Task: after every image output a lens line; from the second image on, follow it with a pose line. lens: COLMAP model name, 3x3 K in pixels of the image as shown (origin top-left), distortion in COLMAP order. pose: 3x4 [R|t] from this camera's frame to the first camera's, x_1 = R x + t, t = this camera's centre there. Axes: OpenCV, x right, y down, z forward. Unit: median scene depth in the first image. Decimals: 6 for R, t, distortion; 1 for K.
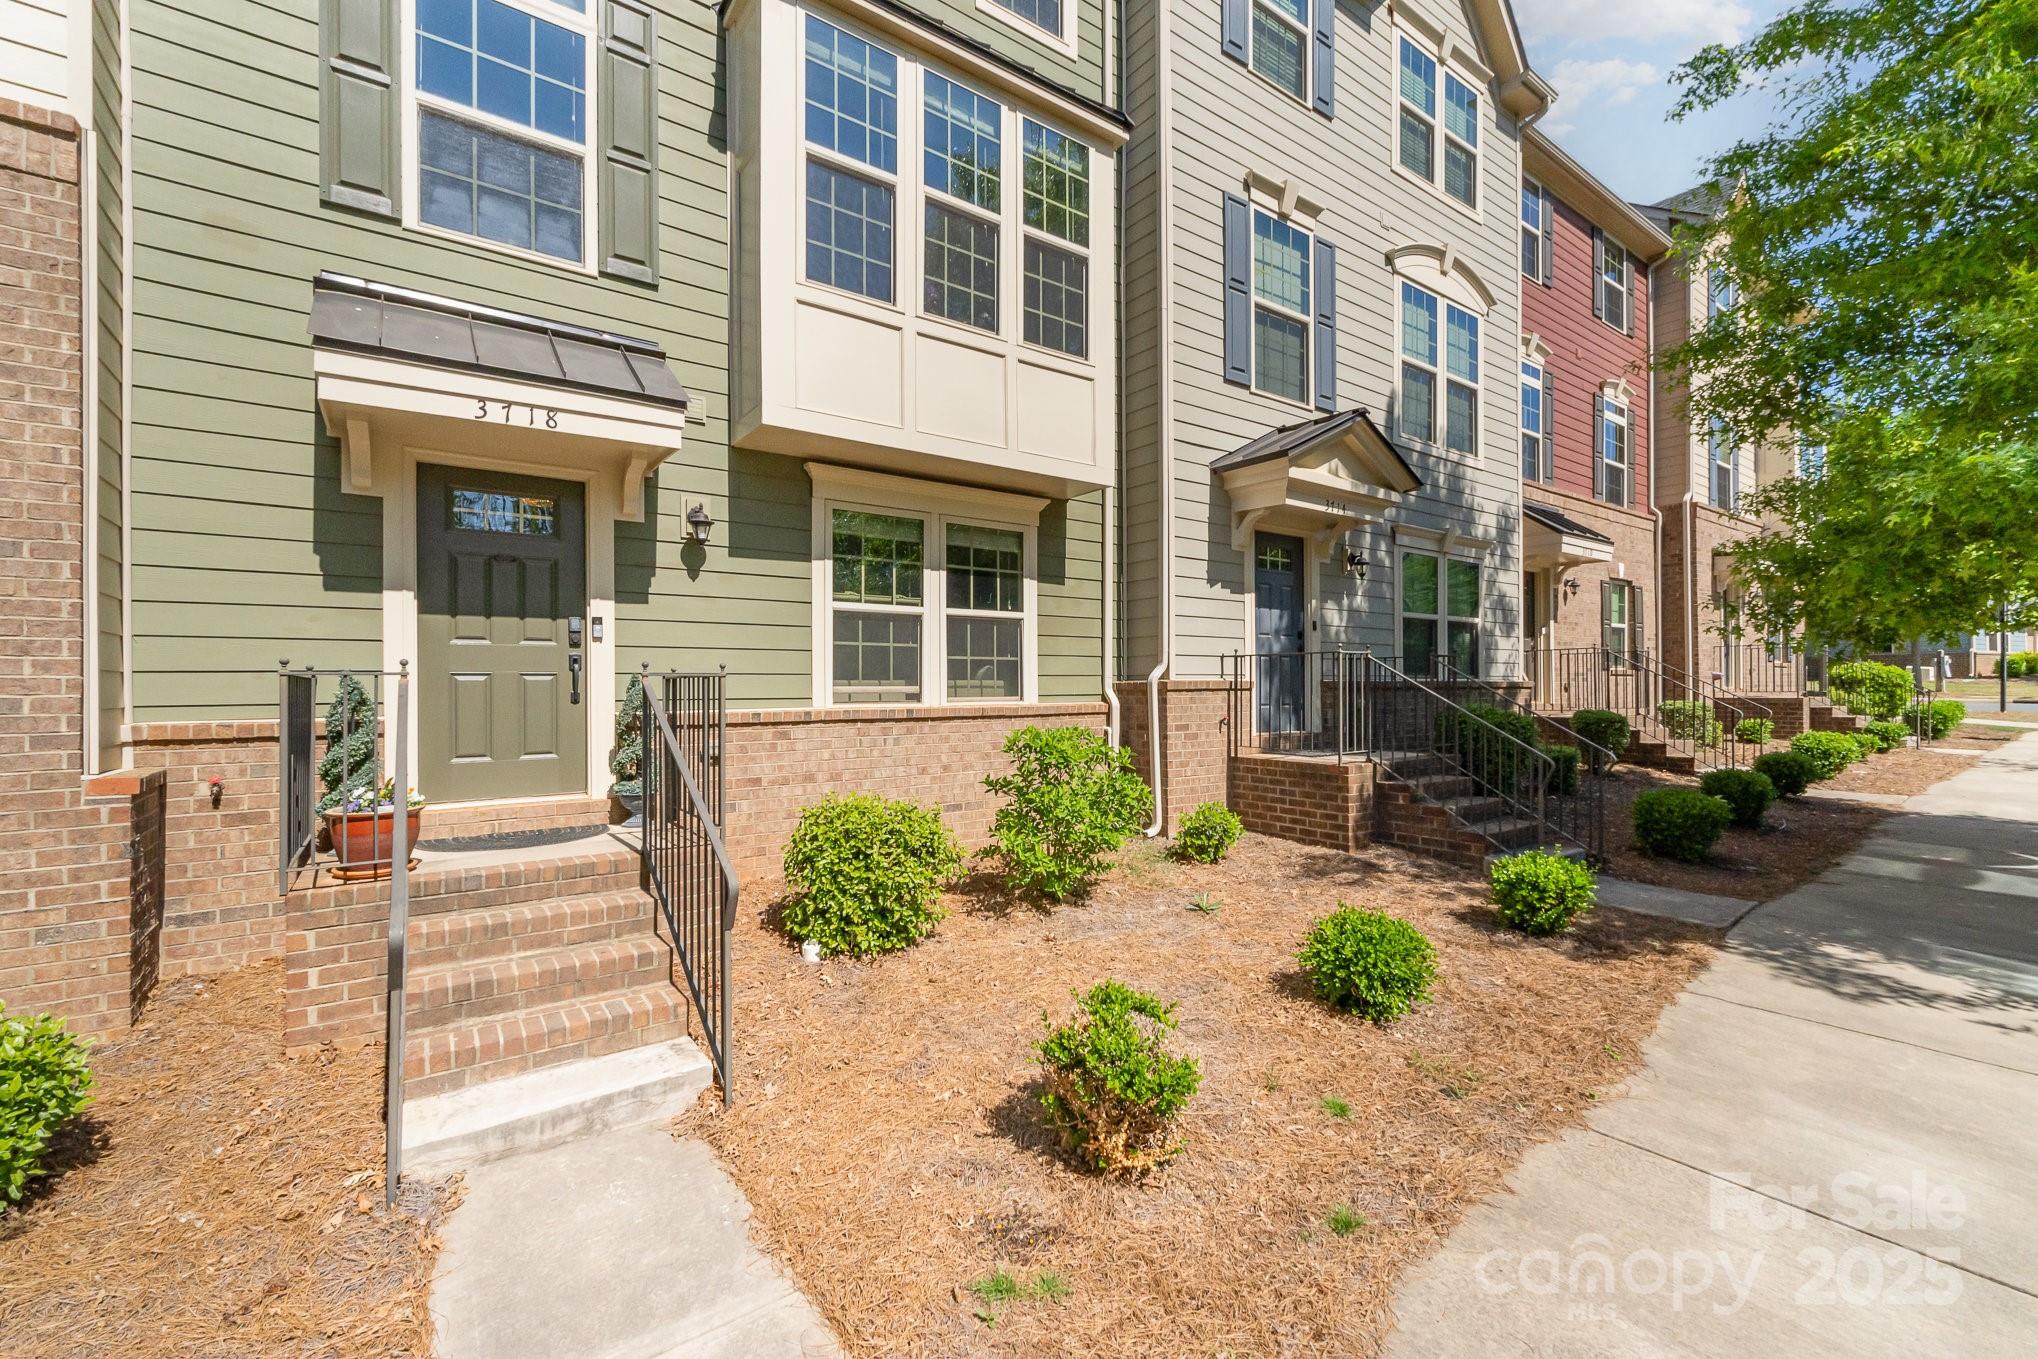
lens RADIAL K [[856.4, 0, 1016.6], [0, 856.4, 688.1], [0, 0, 1]] dist [0.003079, 0.000012]
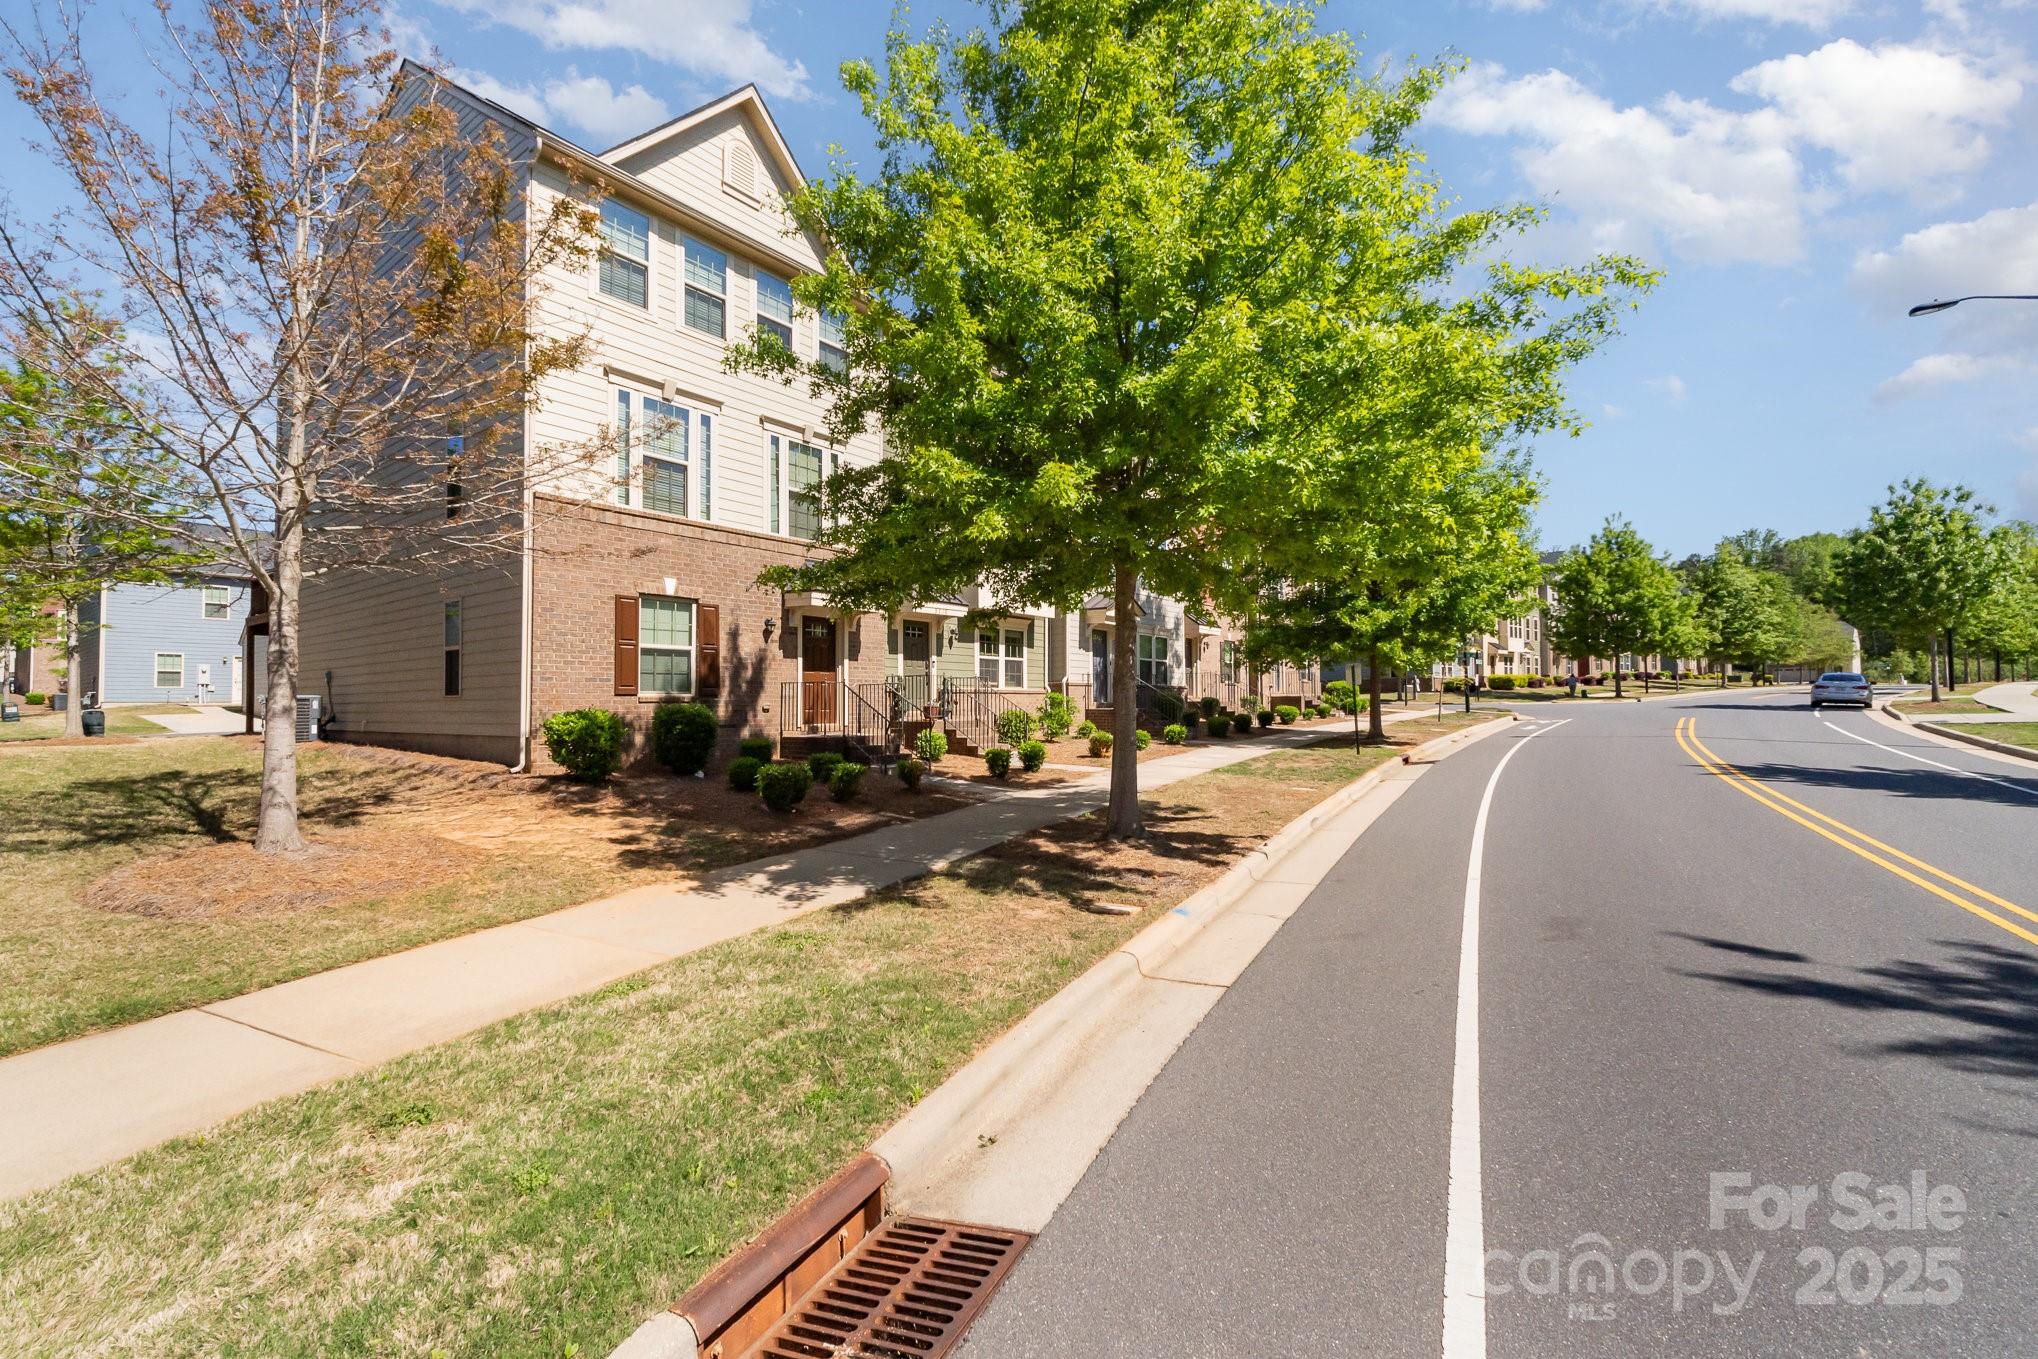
lens RADIAL K [[856.4, 0, 1016.6], [0, 856.4, 688.1], [0, 0, 1]] dist [0.003079, 0.000012]
pose [[0.957377, 0.010882, 0.288638, -0.795587], [-0.006000, 0.999824, -0.017795, 0.061212], [-0.288780, 0.015305, 0.957273, -1.670702]]
